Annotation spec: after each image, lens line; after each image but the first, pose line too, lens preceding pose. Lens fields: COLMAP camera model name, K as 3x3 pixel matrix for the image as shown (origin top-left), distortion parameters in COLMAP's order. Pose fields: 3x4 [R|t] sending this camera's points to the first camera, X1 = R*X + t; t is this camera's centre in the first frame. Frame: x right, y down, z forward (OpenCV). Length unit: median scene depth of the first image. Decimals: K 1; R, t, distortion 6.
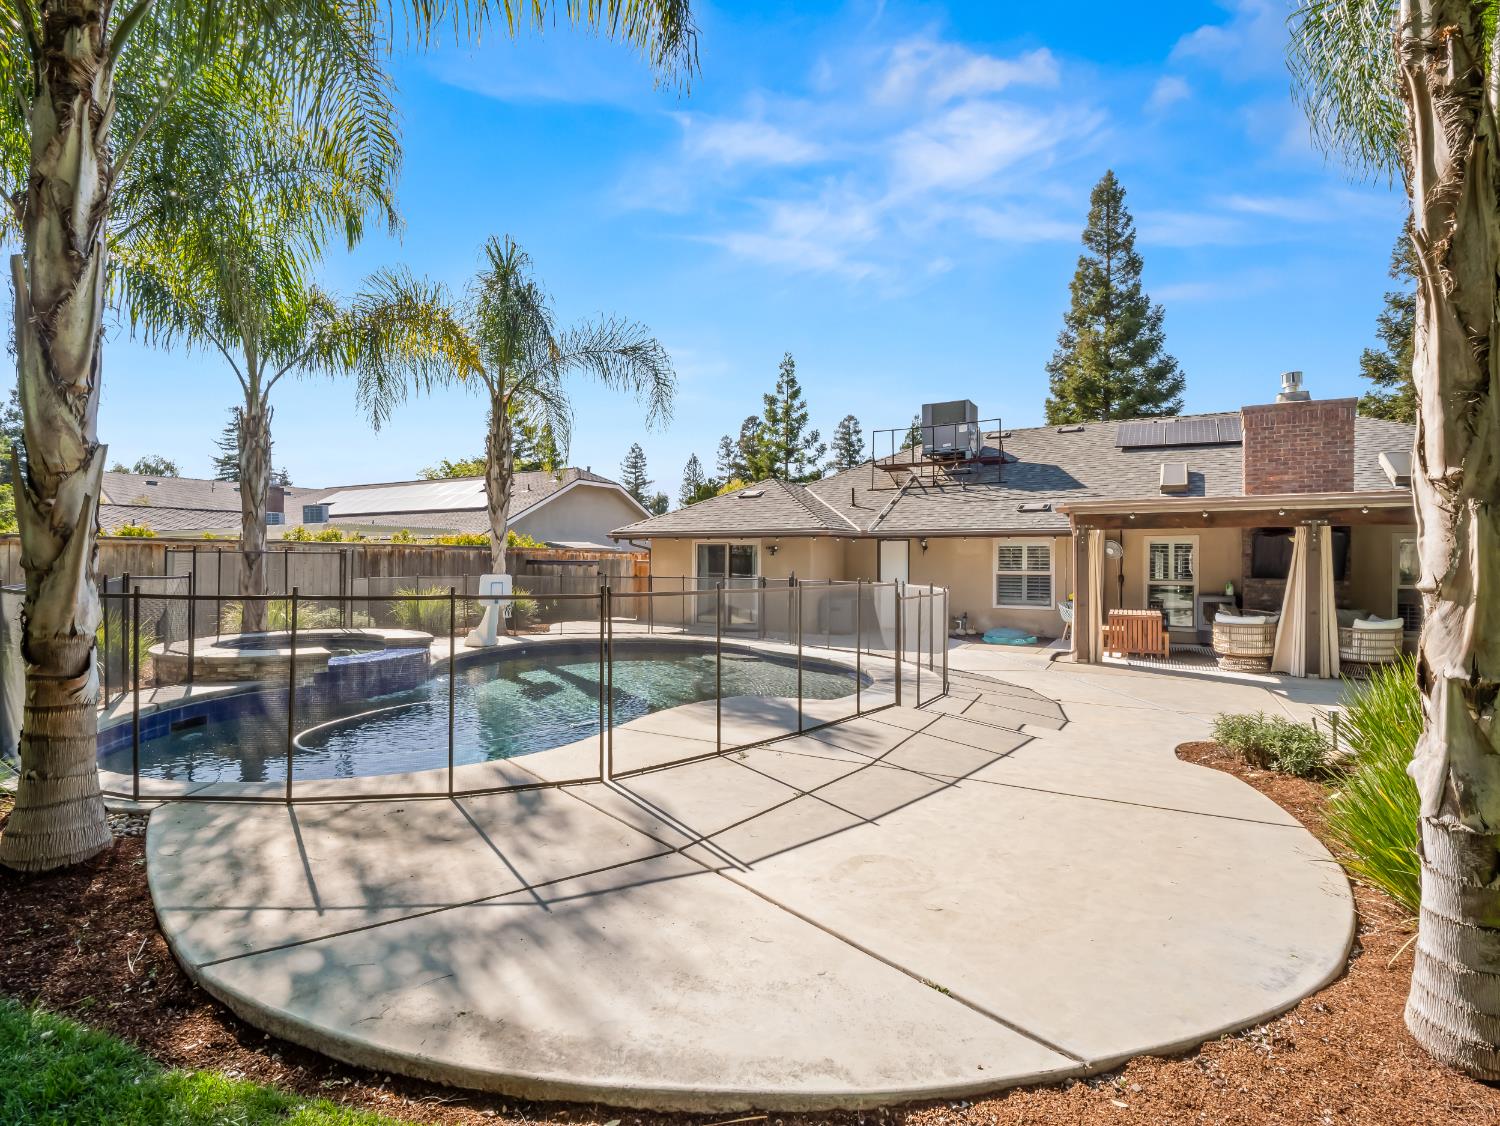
lens RADIAL K [[742.7, 0, 751.4], [0, 742.7, 559.9], [0, 0, 1]] dist [-0.003292, -0.000787]
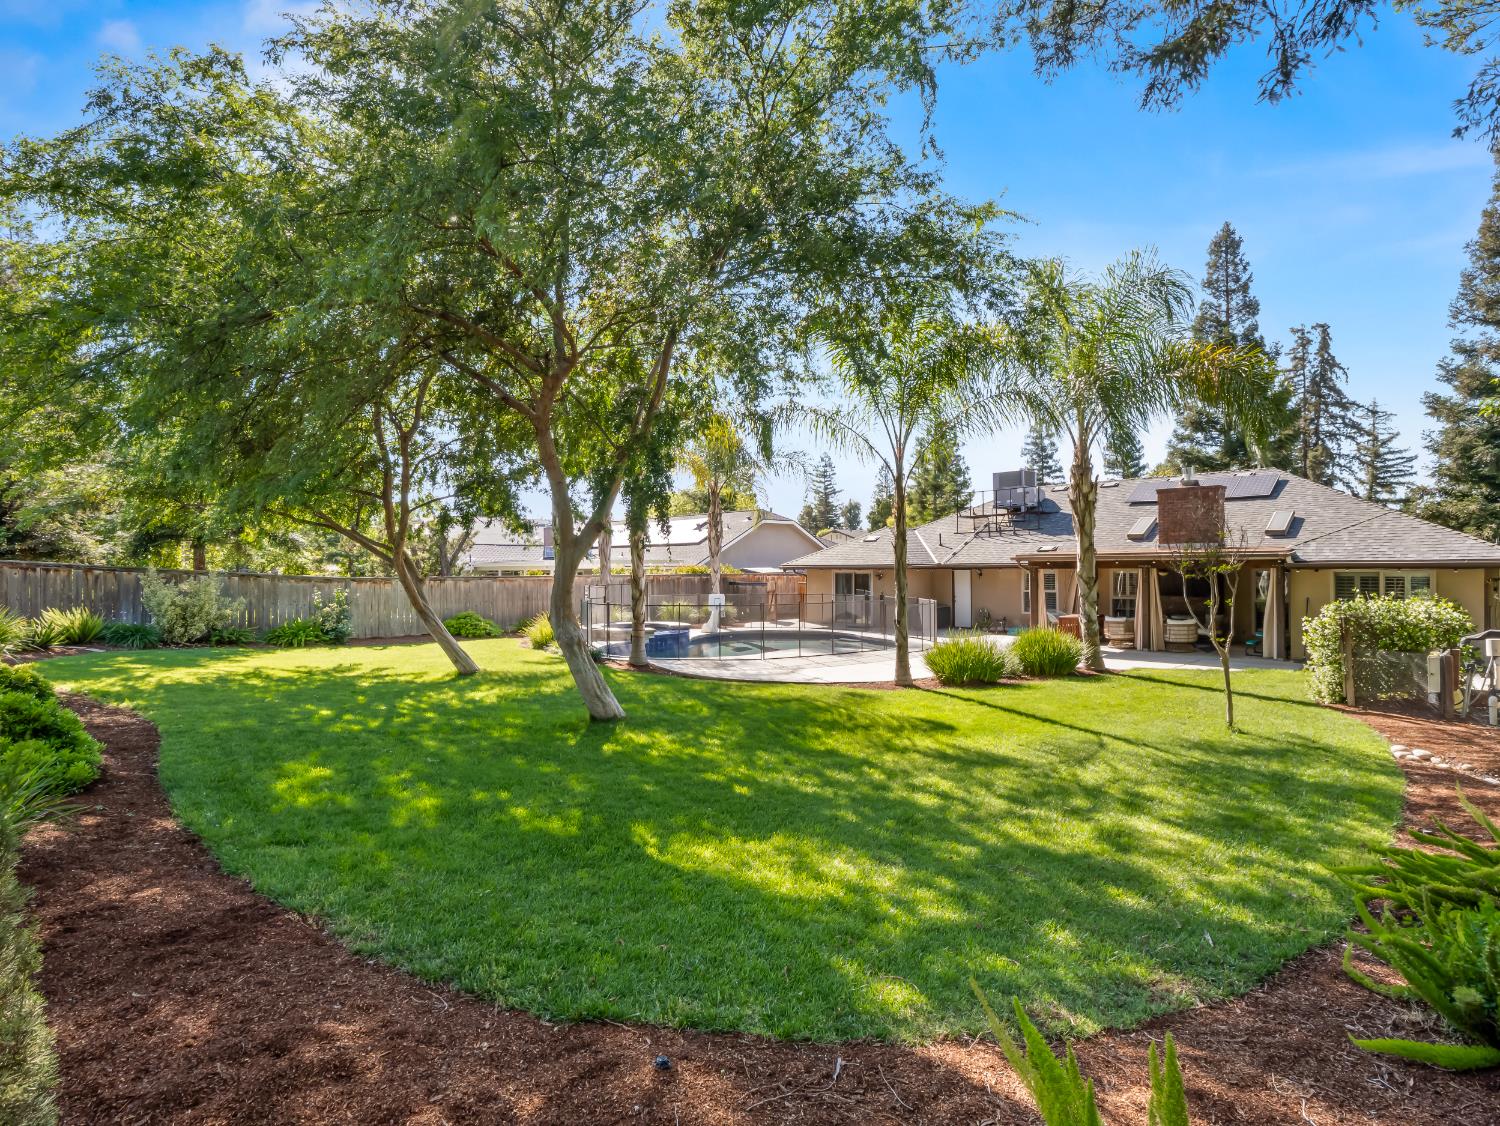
lens RADIAL K [[760.6, 0, 750.1], [0, 760.6, 566.4], [0, 0, 1]] dist [-0.003410, -0.001392]
pose [[0.967476, -0.011260, -0.252713, 0.160840], [0.010478, 0.999935, -0.004442, -0.029654], [0.252746, 0.001650, 0.967531, -0.604050]]
